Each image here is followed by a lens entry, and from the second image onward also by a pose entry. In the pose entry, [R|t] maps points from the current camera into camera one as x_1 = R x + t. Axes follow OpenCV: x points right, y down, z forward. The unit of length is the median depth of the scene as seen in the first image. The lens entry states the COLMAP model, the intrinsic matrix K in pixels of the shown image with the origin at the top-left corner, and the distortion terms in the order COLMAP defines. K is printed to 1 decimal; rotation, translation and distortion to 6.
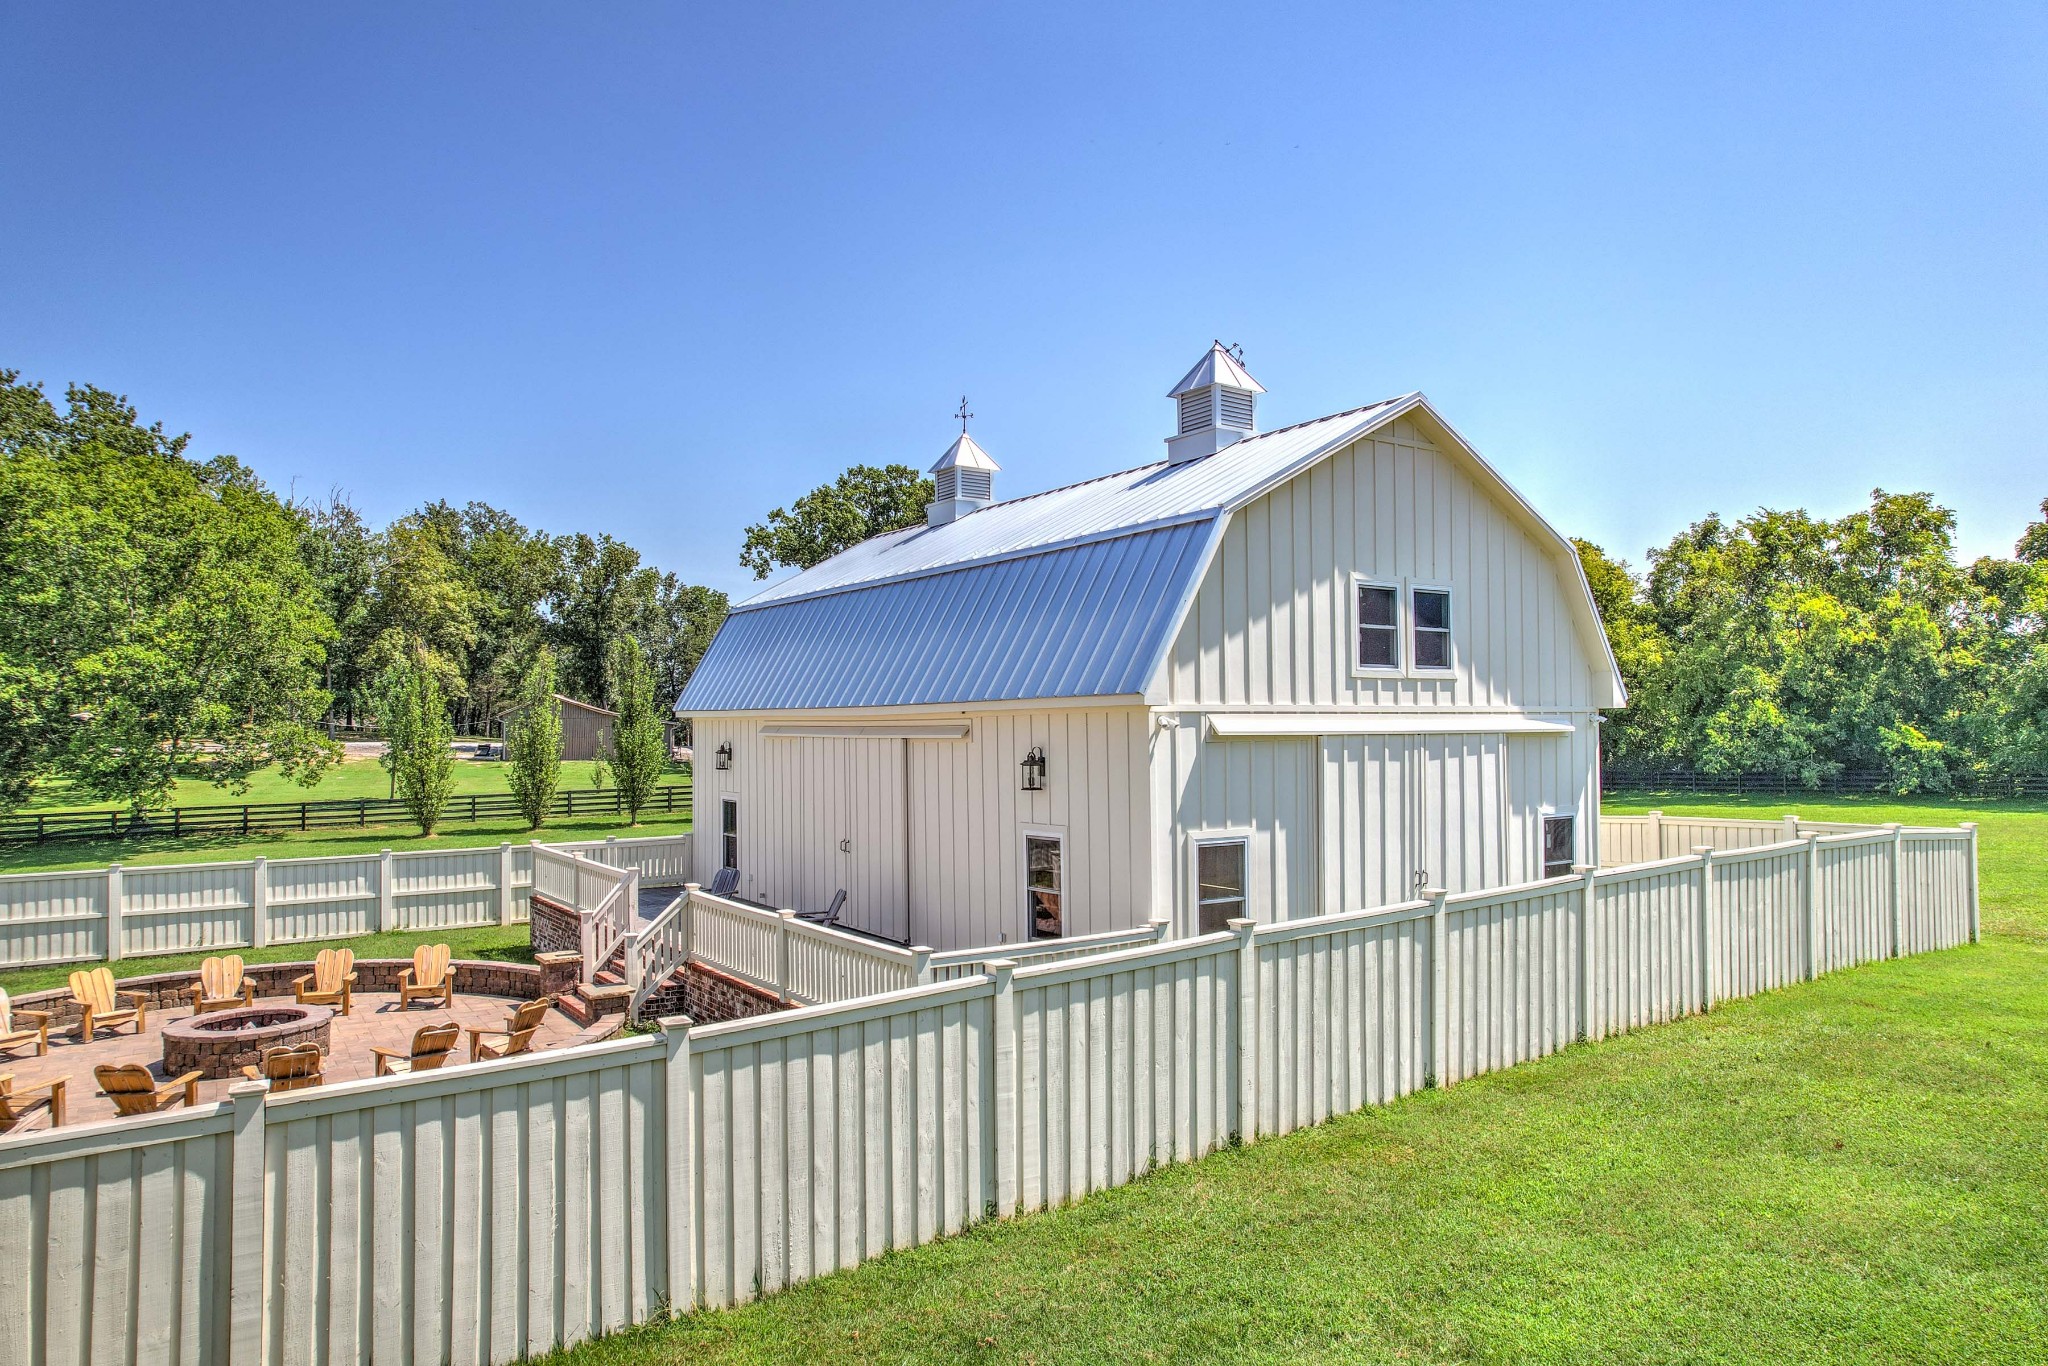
lens RADIAL K [[1311.1, 0, 1026.3], [0, 1311.1, 695.6], [0, 0, 1]] dist [0.001708, 0.004347]
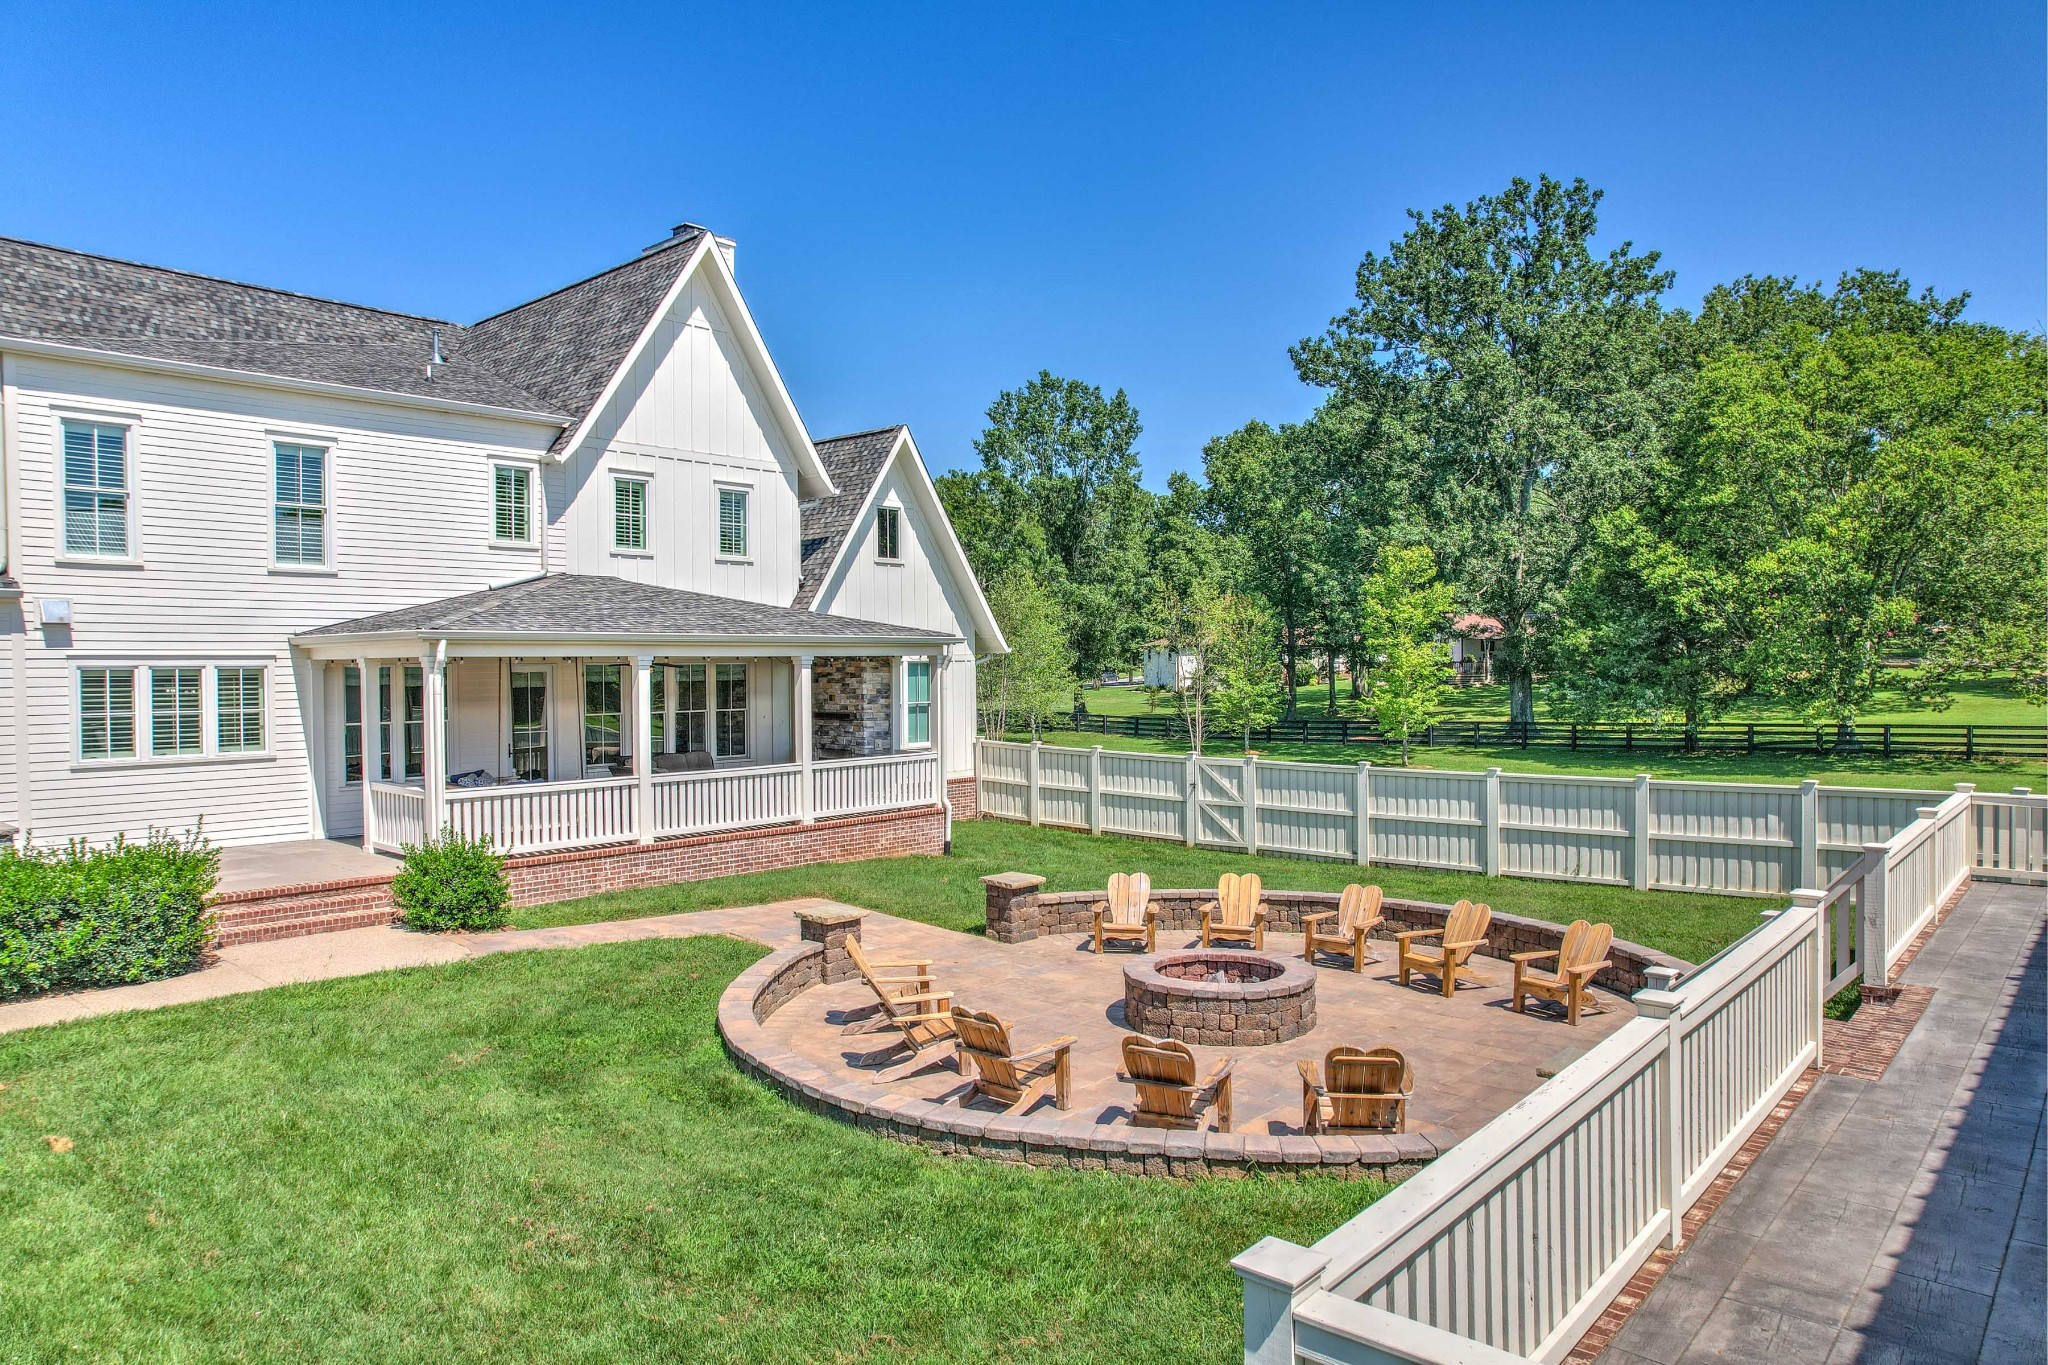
lens RADIAL K [[1311.1, 0, 1025.6], [0, 1311.1, 669.2], [0, 0, 1]] dist [0.001708, 0.004347]
pose [[0.260351, 0.004127, -0.965505, 0.044013], [0.032681, 0.999380, 0.013084, 0.021522], [0.964961, -0.034960, 0.260054, 0.252510]]
